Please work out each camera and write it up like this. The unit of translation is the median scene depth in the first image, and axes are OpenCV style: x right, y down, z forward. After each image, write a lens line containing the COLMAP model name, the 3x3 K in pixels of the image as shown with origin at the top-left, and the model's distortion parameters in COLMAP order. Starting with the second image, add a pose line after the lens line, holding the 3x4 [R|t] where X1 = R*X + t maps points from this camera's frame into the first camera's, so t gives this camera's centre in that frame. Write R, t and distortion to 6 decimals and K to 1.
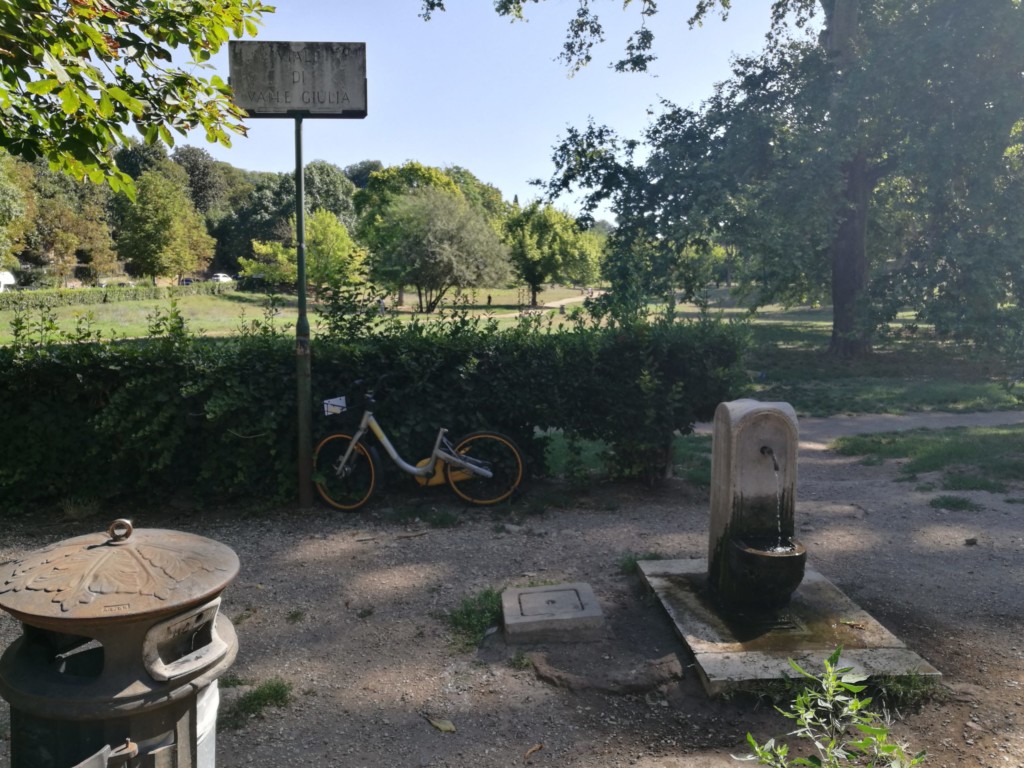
lens RADIAL K [[793.9, 0, 511.9], [0, 793.9, 382.7], [0, 0, 1]] dist [0.009631, 0.002858]
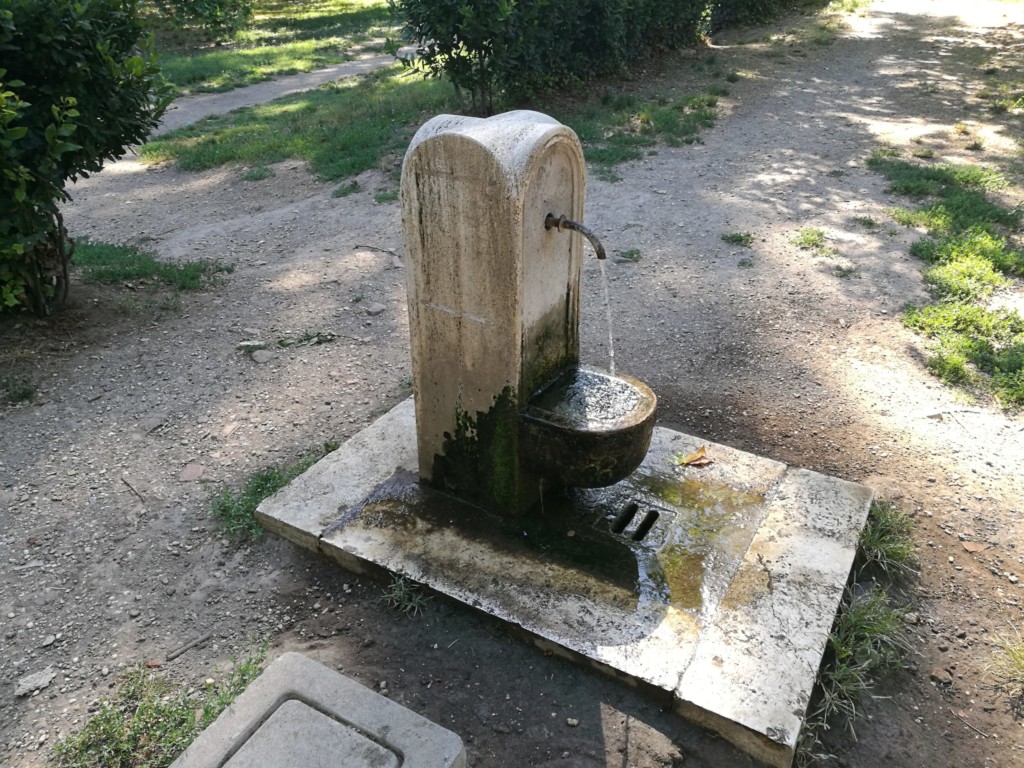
lens RADIAL K [[793.9, 0, 513.3], [0, 793.9, 382.9], [0, 0, 1]] dist [0.009631, 0.002858]
pose [[0.562793, -0.397157, 0.724935, -0.079657], [0.098458, 0.902975, 0.418260, -0.029322], [-0.820713, -0.164018, 0.547292, 0.713418]]
